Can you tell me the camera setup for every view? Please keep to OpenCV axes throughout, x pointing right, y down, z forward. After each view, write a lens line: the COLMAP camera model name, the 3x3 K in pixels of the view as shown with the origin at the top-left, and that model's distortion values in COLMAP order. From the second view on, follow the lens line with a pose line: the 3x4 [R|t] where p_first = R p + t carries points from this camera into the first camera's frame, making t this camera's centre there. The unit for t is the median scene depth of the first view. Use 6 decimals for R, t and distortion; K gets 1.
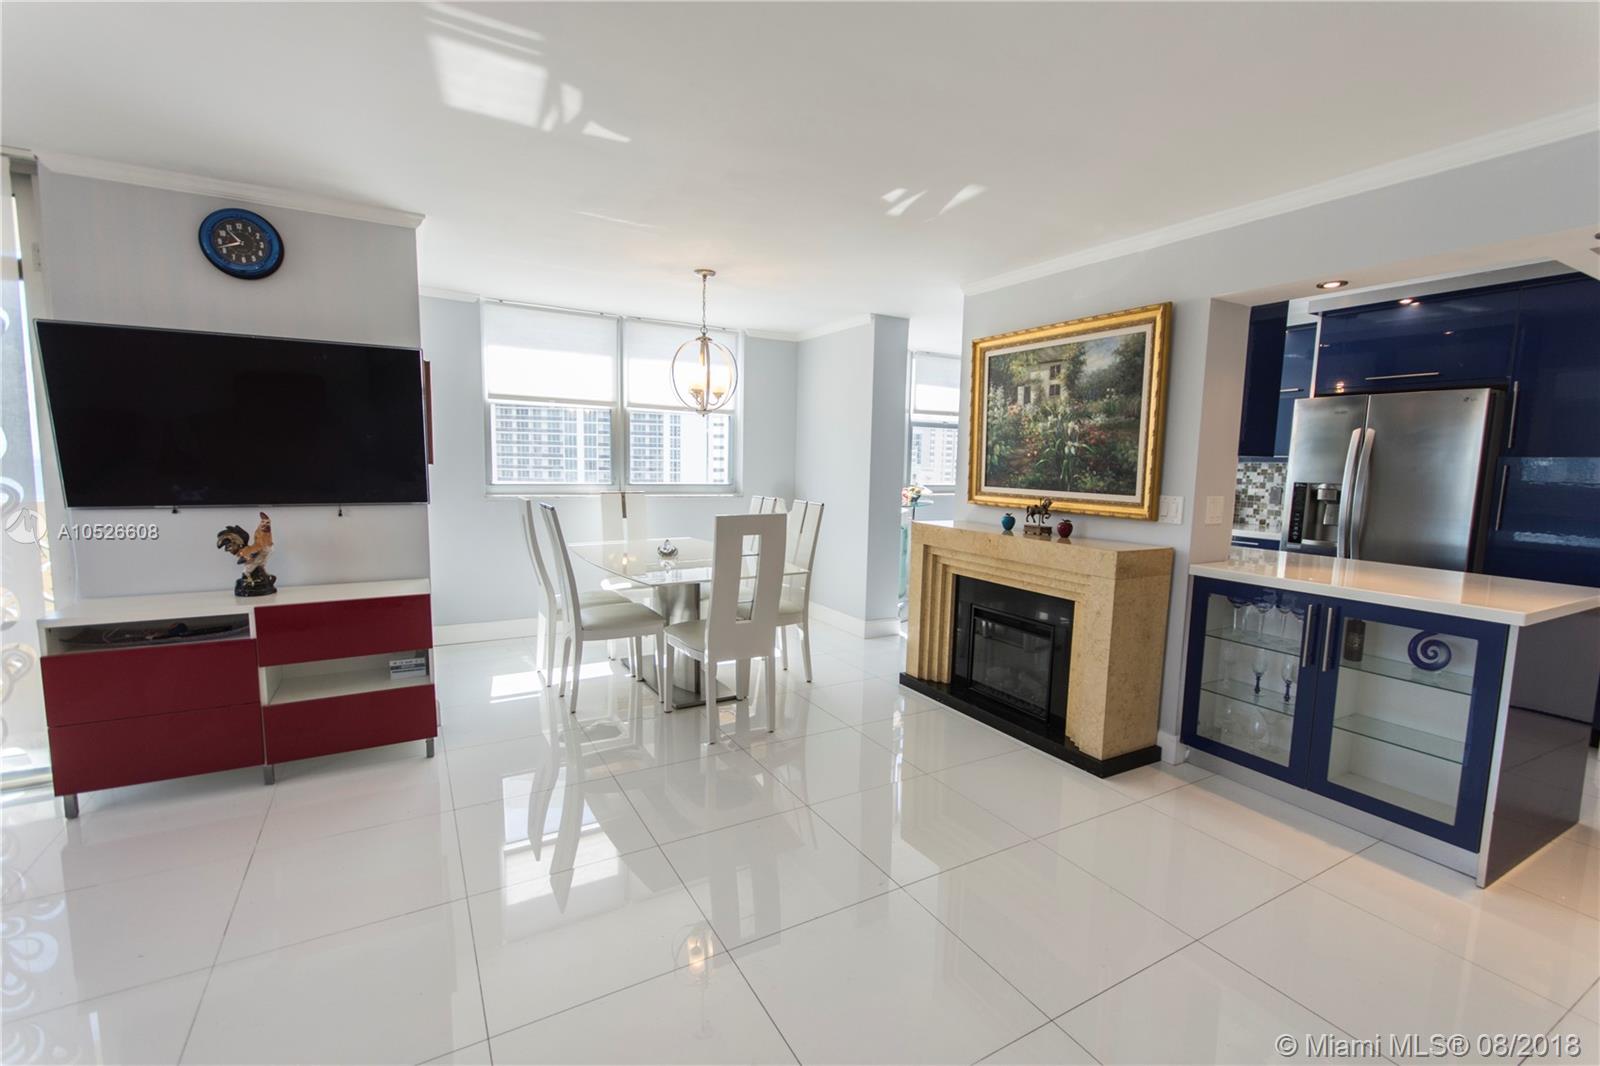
lens RADIAL K [[704.0, 0, 807.8], [0, 704.0, 540.3], [0, 0, 1]] dist [0.003432, 0.003390]
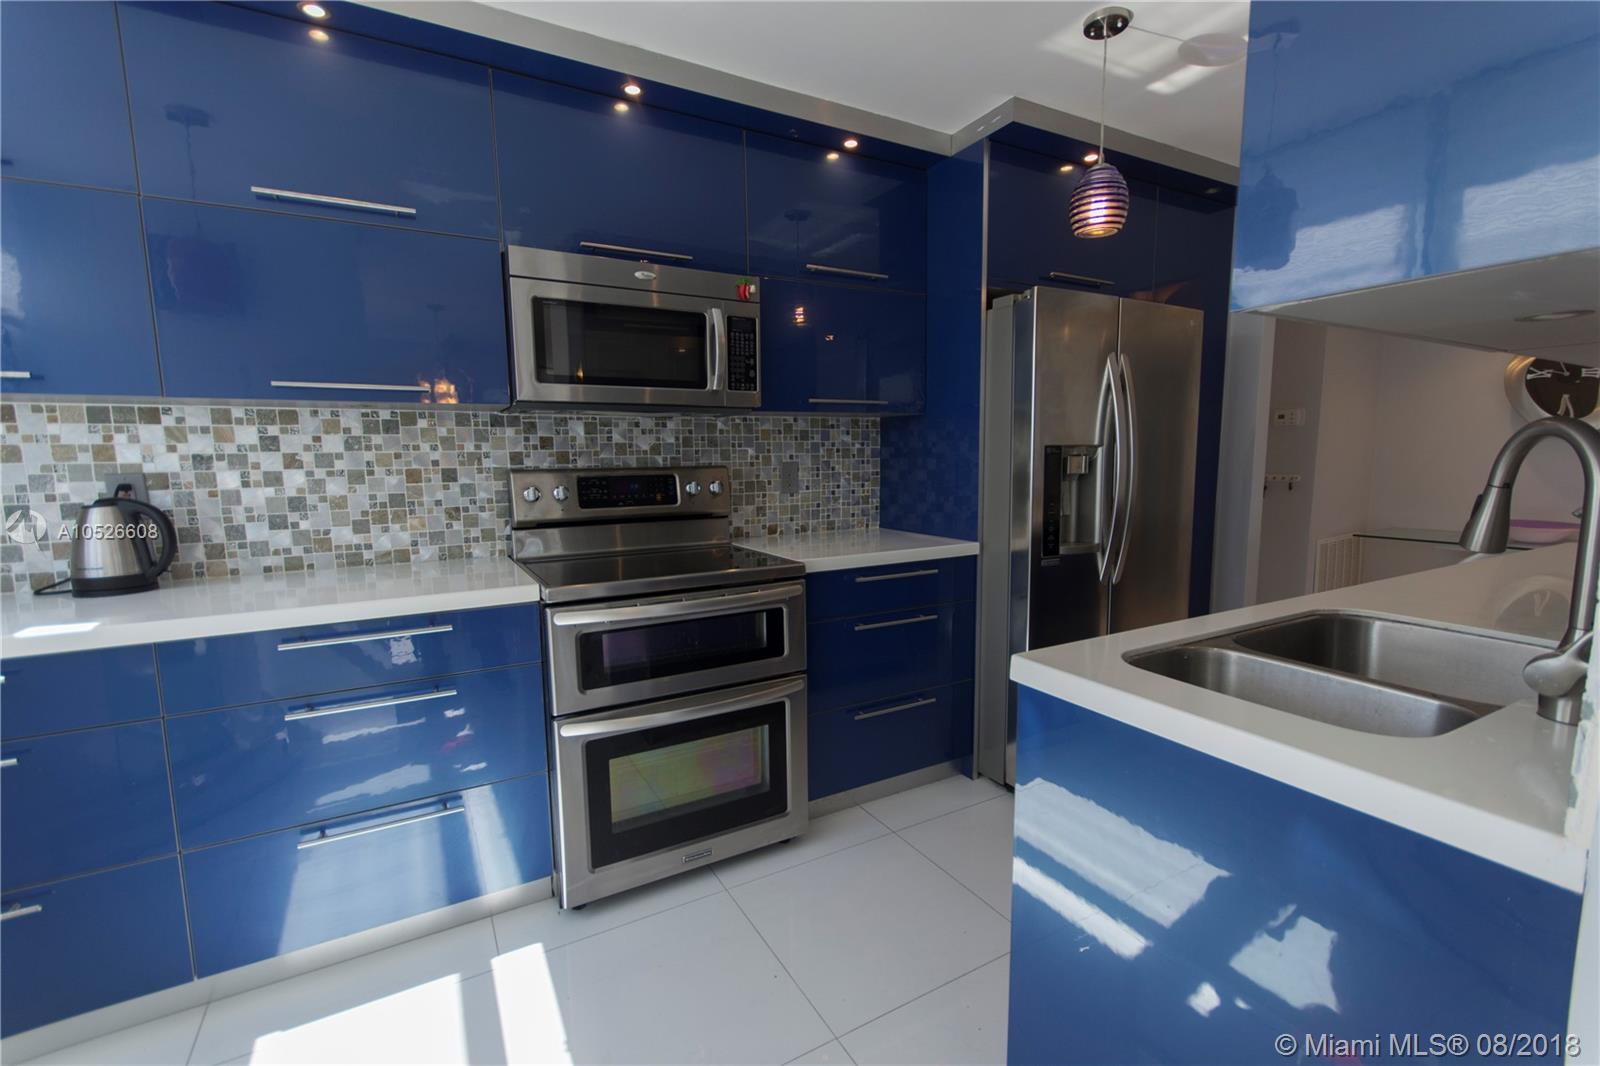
lens RADIAL K [[704.0, 0, 806.5], [0, 704.0, 542.6], [0, 0, 1]] dist [0.003432, 0.003390]
pose [[0.005498, -0.151604, 0.988426, 0.200006], [0.124095, 0.980904, 0.149760, -0.154444], [-0.992255, 0.121836, 0.024206, 1.609053]]
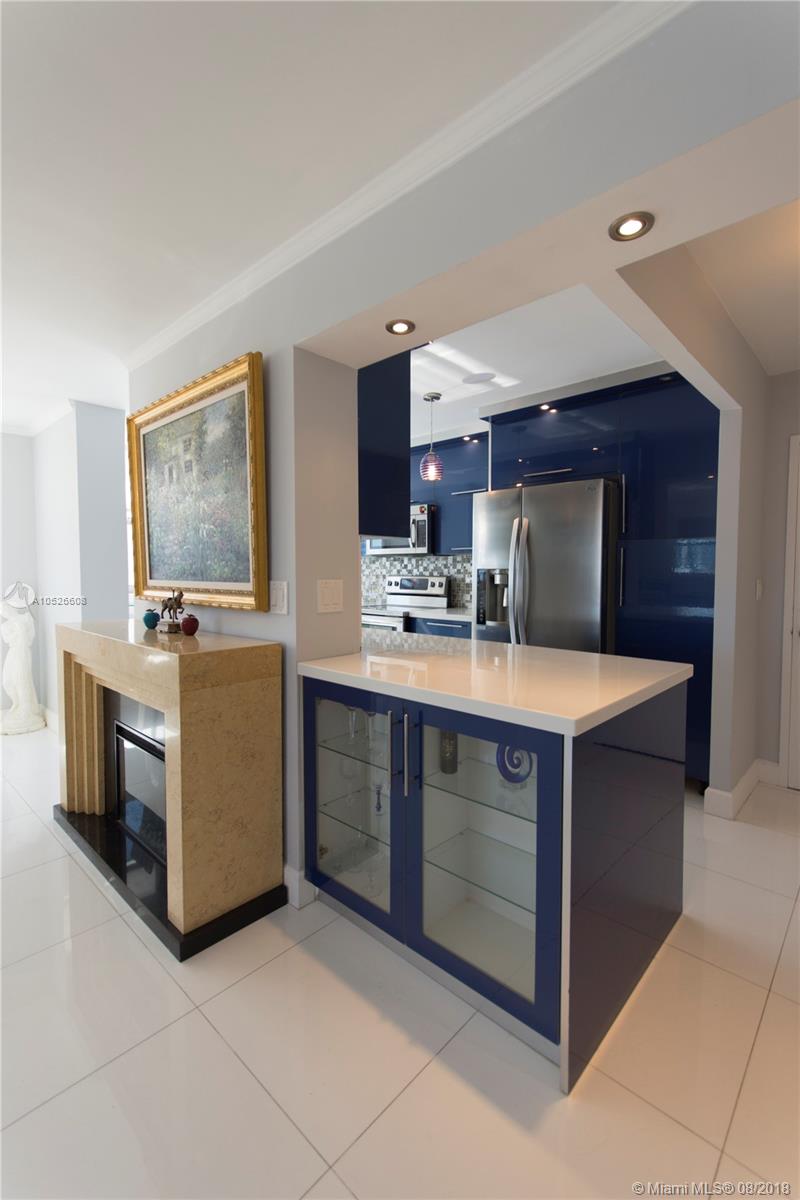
lens RADIAL K [[528.0, 0, 405.8], [0, 528.0, 595.5], [0, 0, 1]] dist [0.003432, 0.003390]
pose [[0.954562, -0.035174, 0.295930, 0.466466], [0.053792, 0.997036, -0.055005, -0.003256], [-0.293118, 0.068425, 0.953624, 0.351578]]
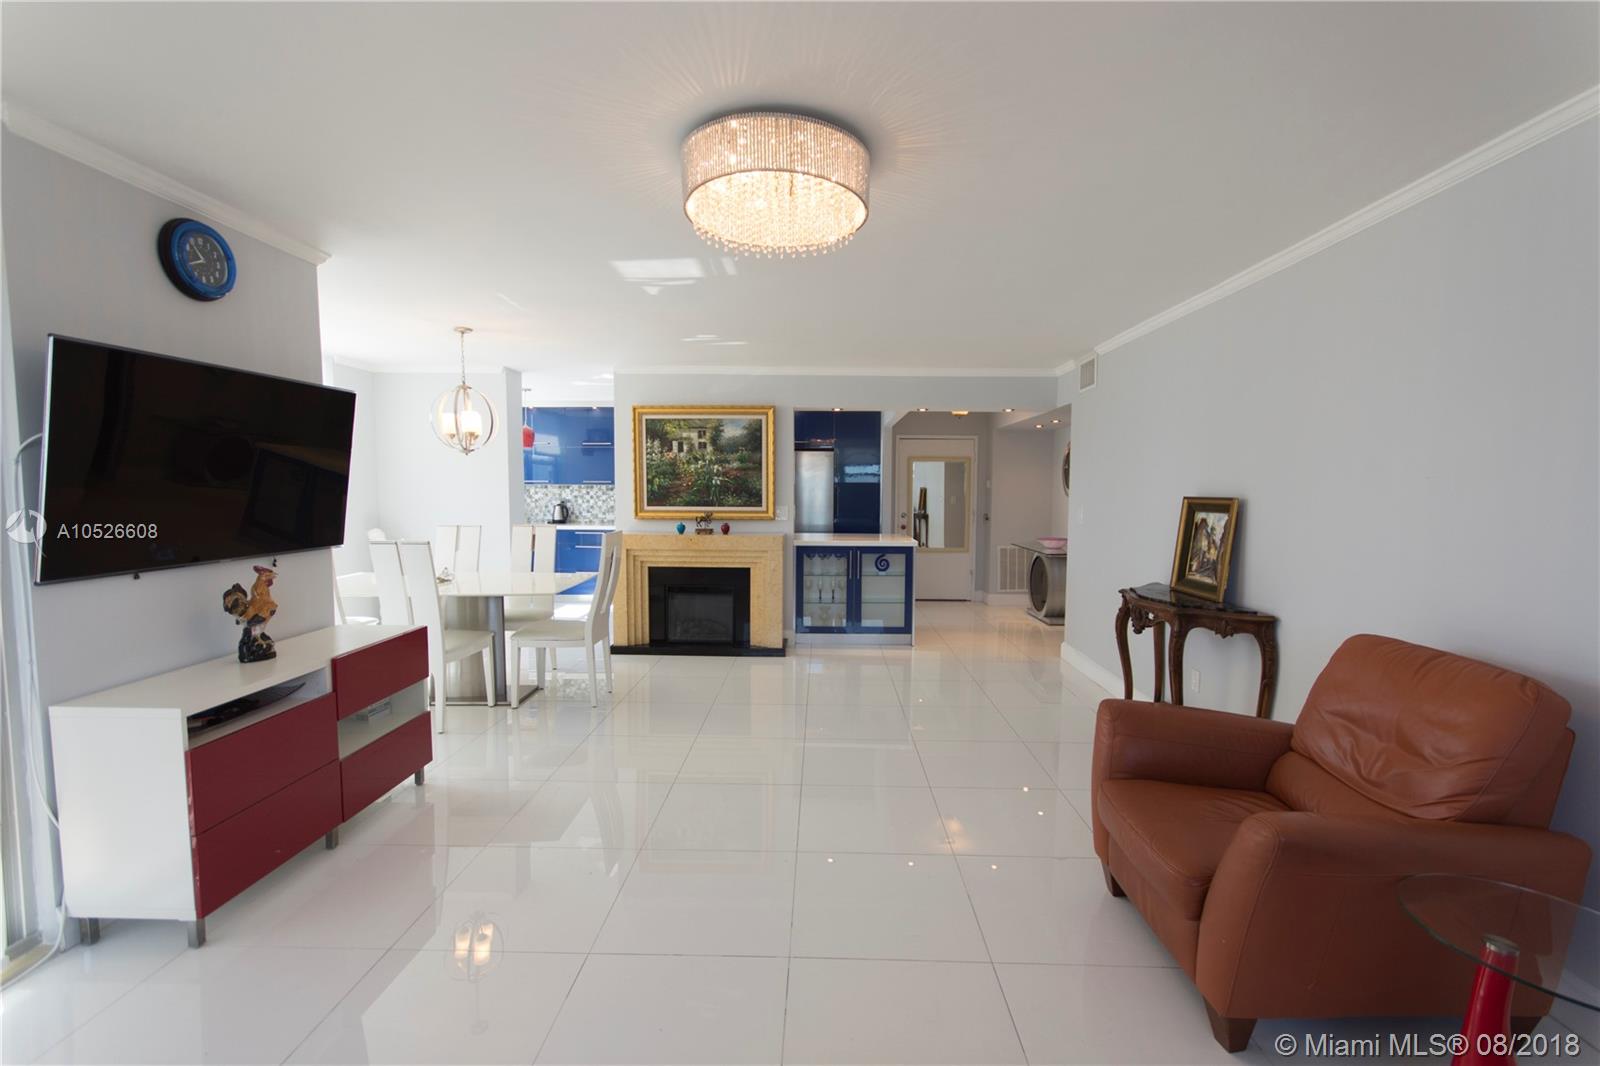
lens RADIAL K [[704.0, 0, 808.5], [0, 704.0, 542.8], [0, 0, 1]] dist [0.003432, 0.003390]
pose [[0.518140, -0.086340, 0.850927, -1.067237], [0.104407, 0.993836, 0.037266, -0.026682], [-0.848899, 0.069534, 0.523961, -0.058829]]
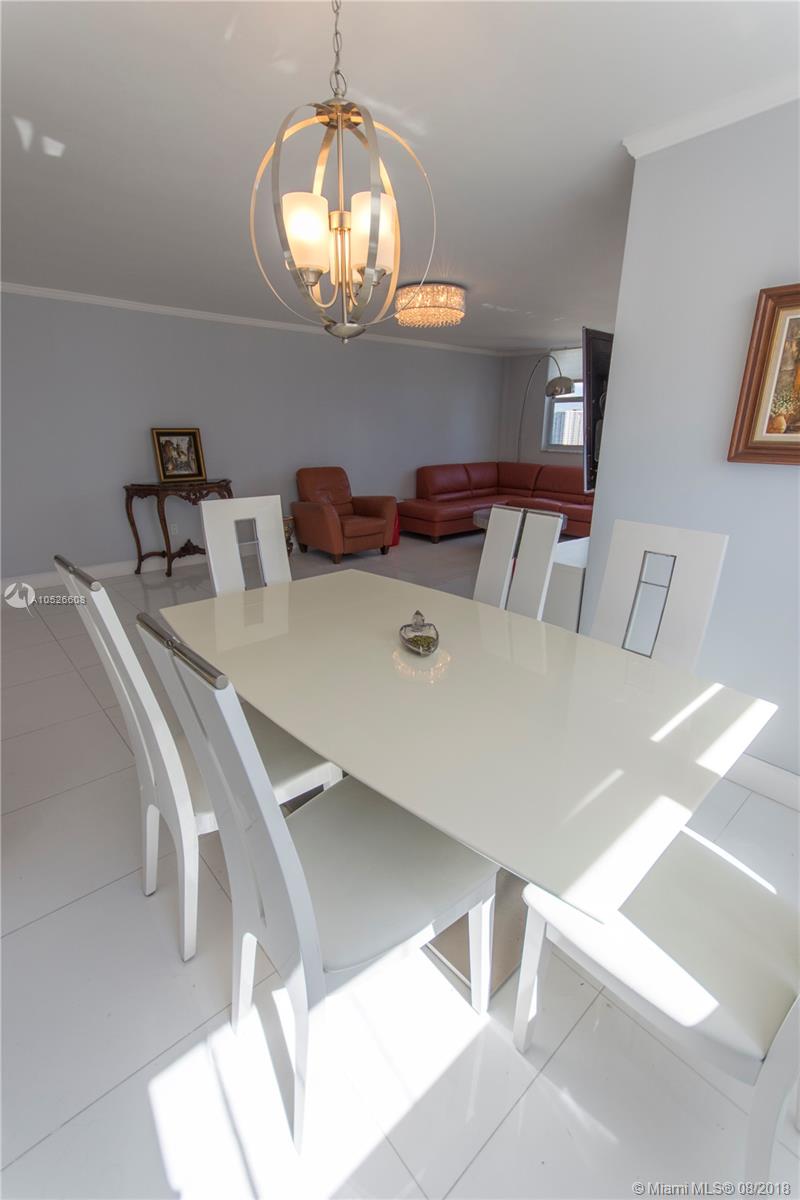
lens RADIAL K [[528.0, 0, 406.4], [0, 528.0, 590.8], [0, 0, 1]] dist [0.003432, 0.003390]
pose [[-0.978650, 0.034422, -0.202630, -0.146171], [-0.051778, 0.912791, 0.405133, -0.223082], [0.198904, 0.406975, -0.891520, 1.718312]]
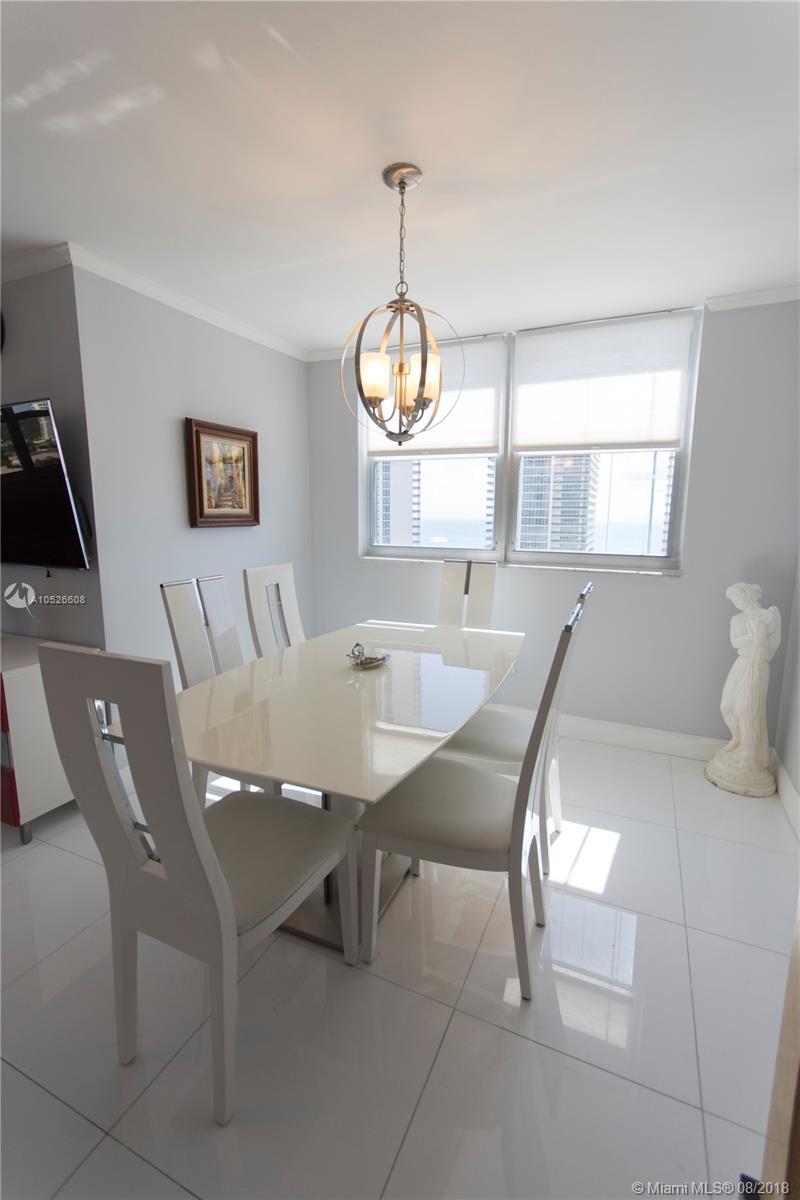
lens RADIAL K [[528.0, 0, 411.9], [0, 528.0, 594.5], [0, 0, 1]] dist [0.003432, 0.003390]
pose [[0.586552, 0.108363, -0.802630, 0.279257], [-0.084282, 0.993795, 0.072580, -0.109751], [0.805514, 0.025075, 0.592045, 0.961431]]
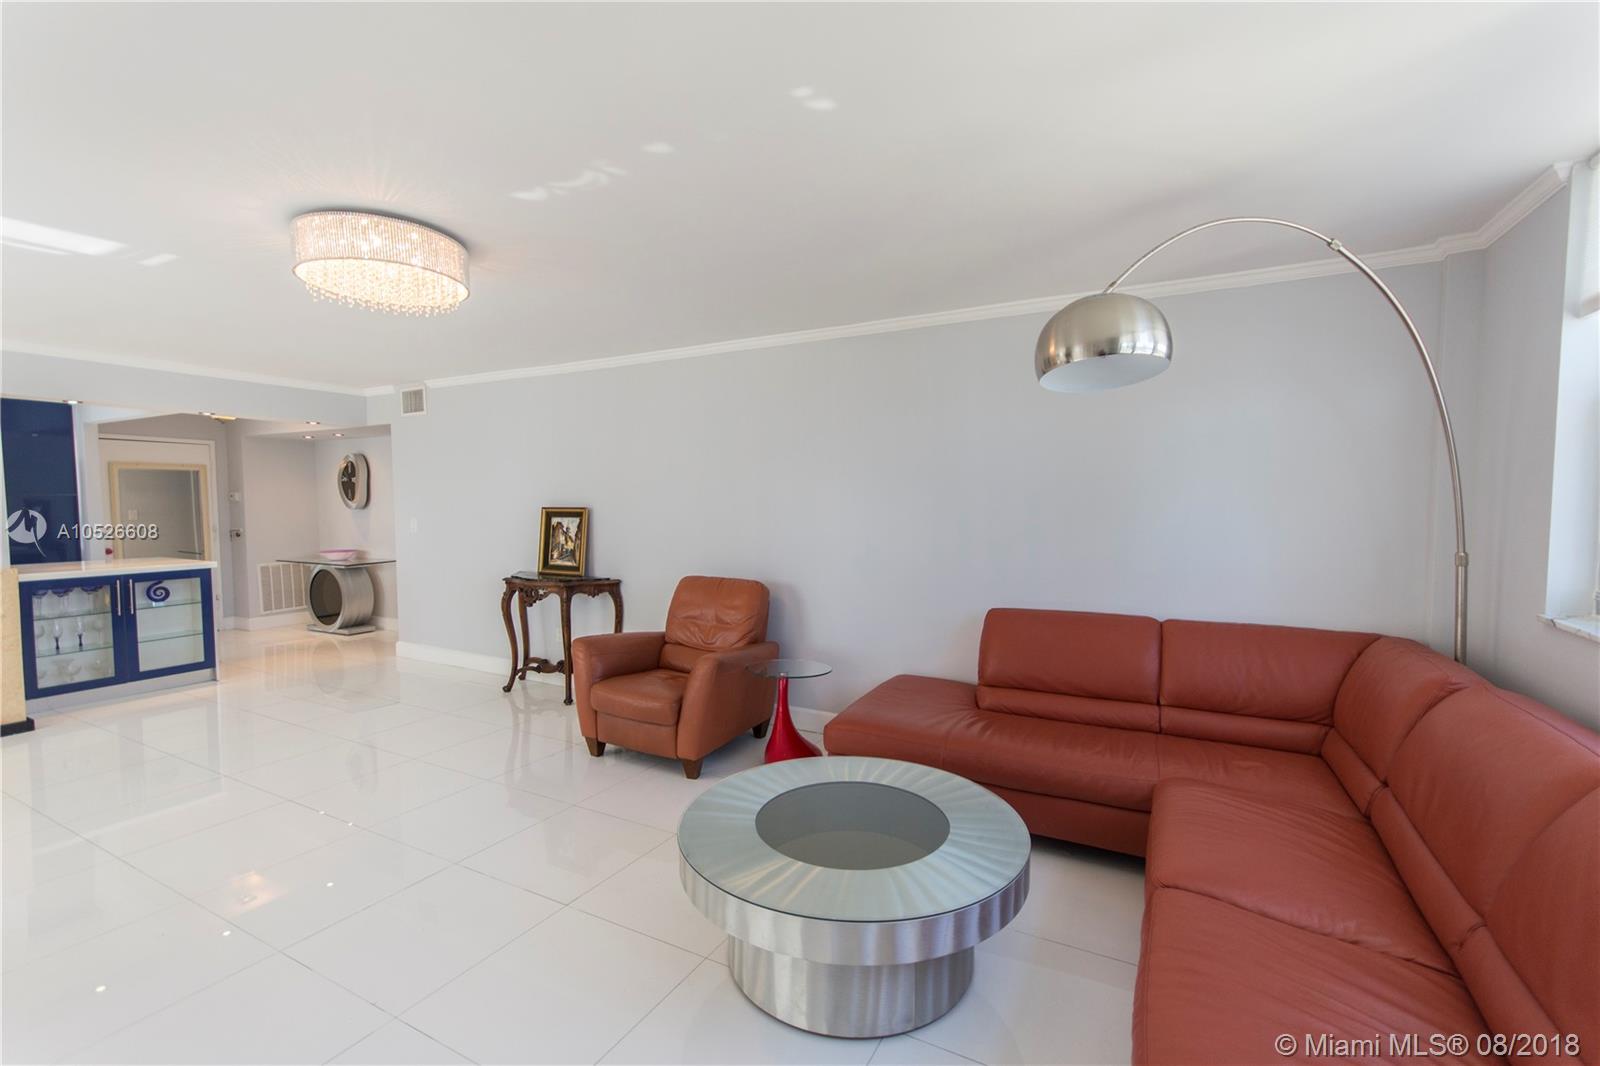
lens RADIAL K [[704.0, 0, 806.8], [0, 704.0, 541.3], [0, 0, 1]] dist [0.003432, 0.003390]
pose [[-0.524433, -0.071848, 0.848415, -1.473453], [0.087129, 0.986674, 0.137414, -0.087711], [-0.846982, 0.145986, -0.511184, 0.346707]]
